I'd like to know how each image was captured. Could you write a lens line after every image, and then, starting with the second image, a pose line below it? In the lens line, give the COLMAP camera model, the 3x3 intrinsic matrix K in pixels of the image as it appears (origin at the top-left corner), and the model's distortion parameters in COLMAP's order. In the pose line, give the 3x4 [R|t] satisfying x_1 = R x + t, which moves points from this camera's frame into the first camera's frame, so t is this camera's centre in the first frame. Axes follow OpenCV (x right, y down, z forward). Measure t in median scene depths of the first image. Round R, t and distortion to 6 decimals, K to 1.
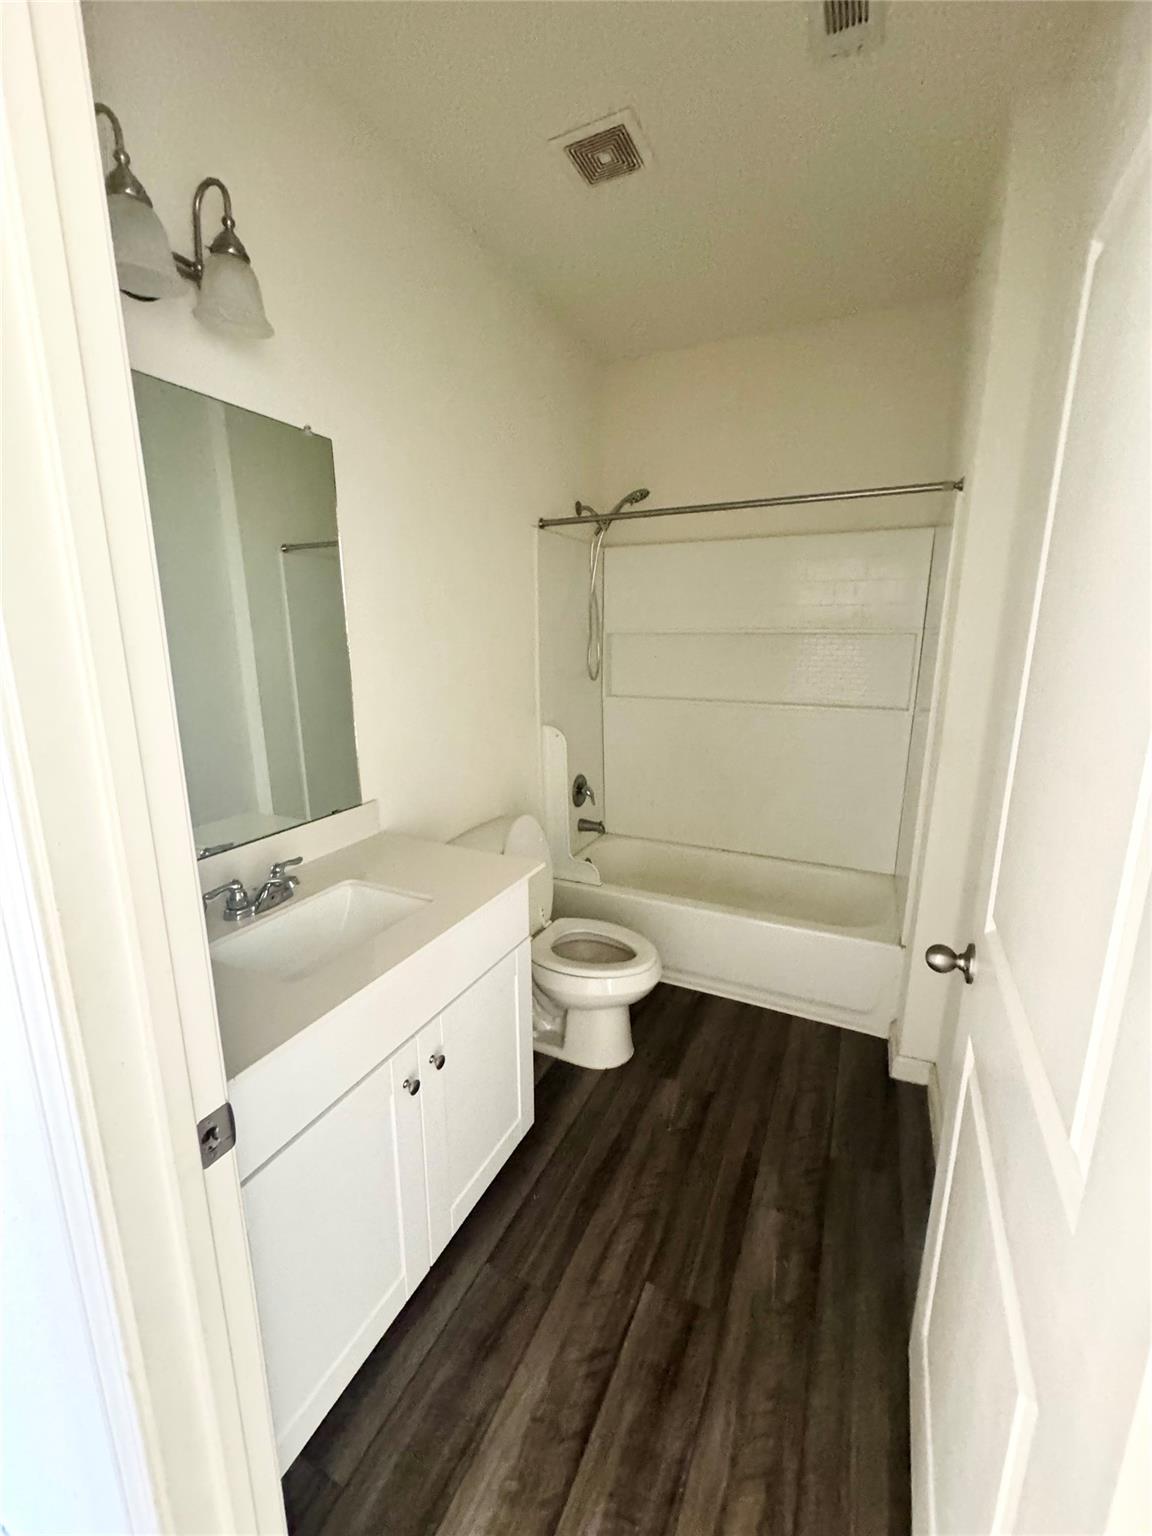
lens RADIAL K [[614.7, 0, 576.0], [0, 614.7, 768.0], [0, 0, 1]] dist [0.001341, 0.000233]
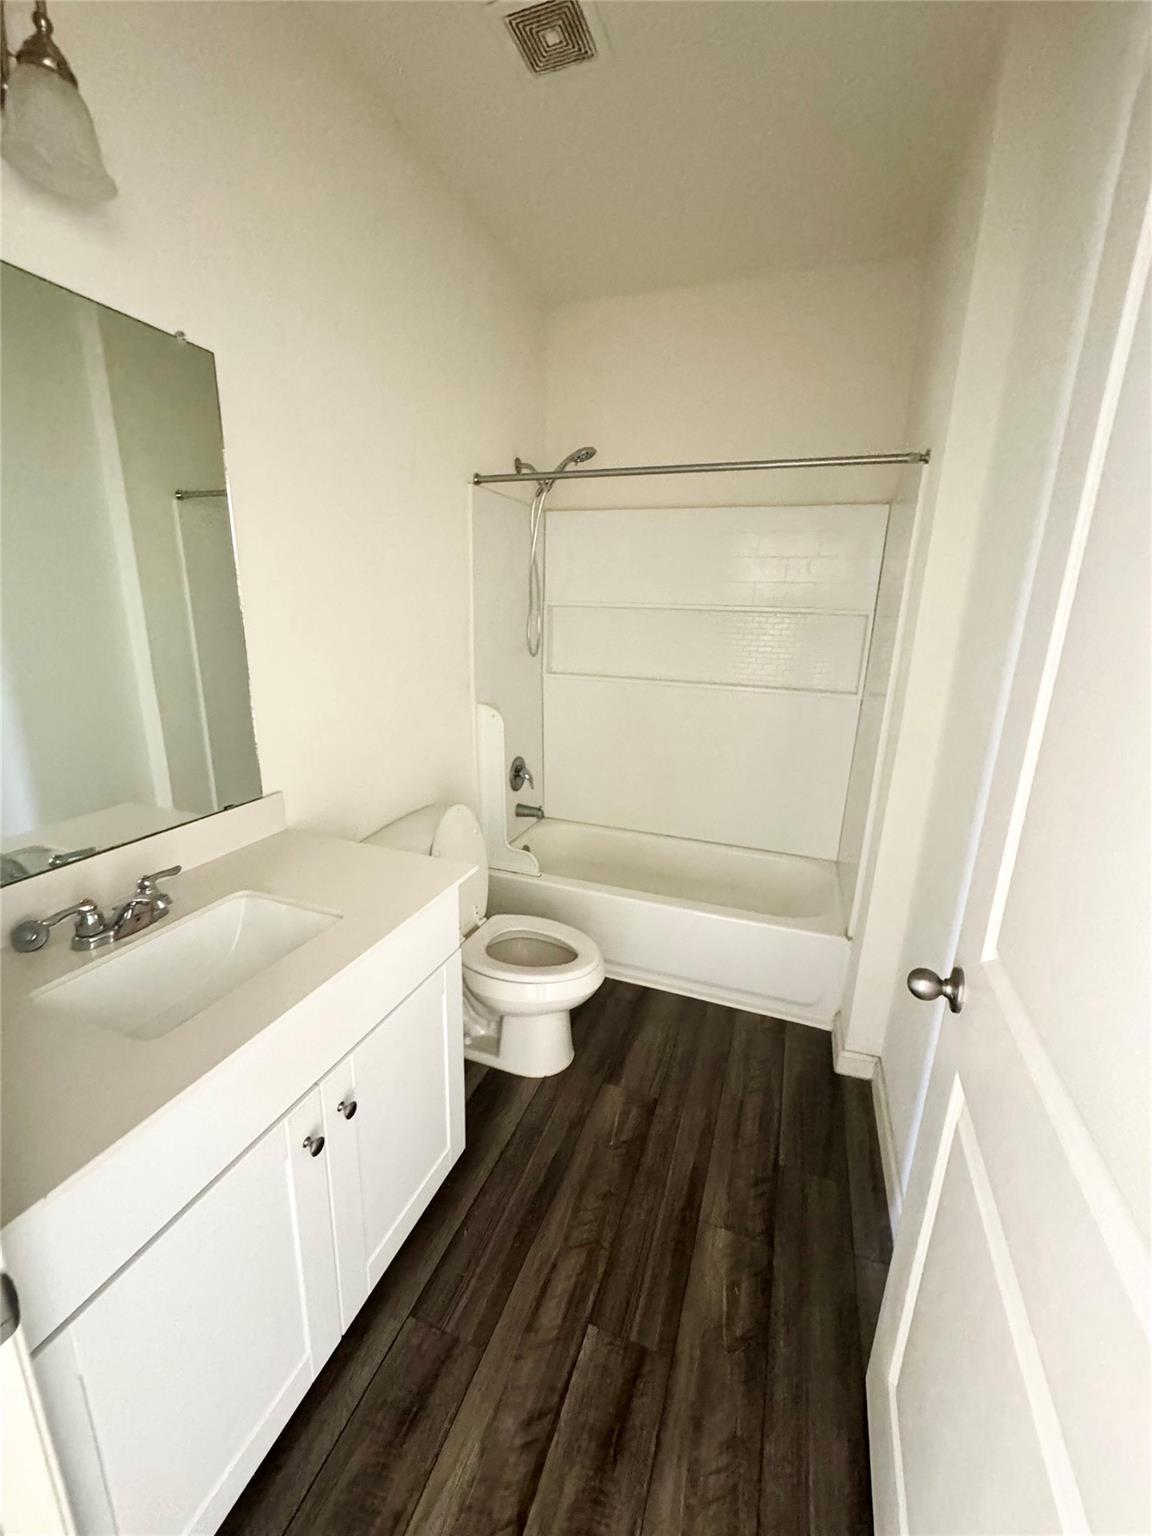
lens RADIAL K [[614.7, 0, 576.0], [0, 614.7, 768.0], [0, 0, 1]] dist [0.001341, 0.000233]
pose [[0.994863, 0.004907, 0.101107, -0.000477], [-0.009140, 0.999099, 0.041445, -0.021495], [-0.100812, -0.042156, 0.994012, 0.109088]]
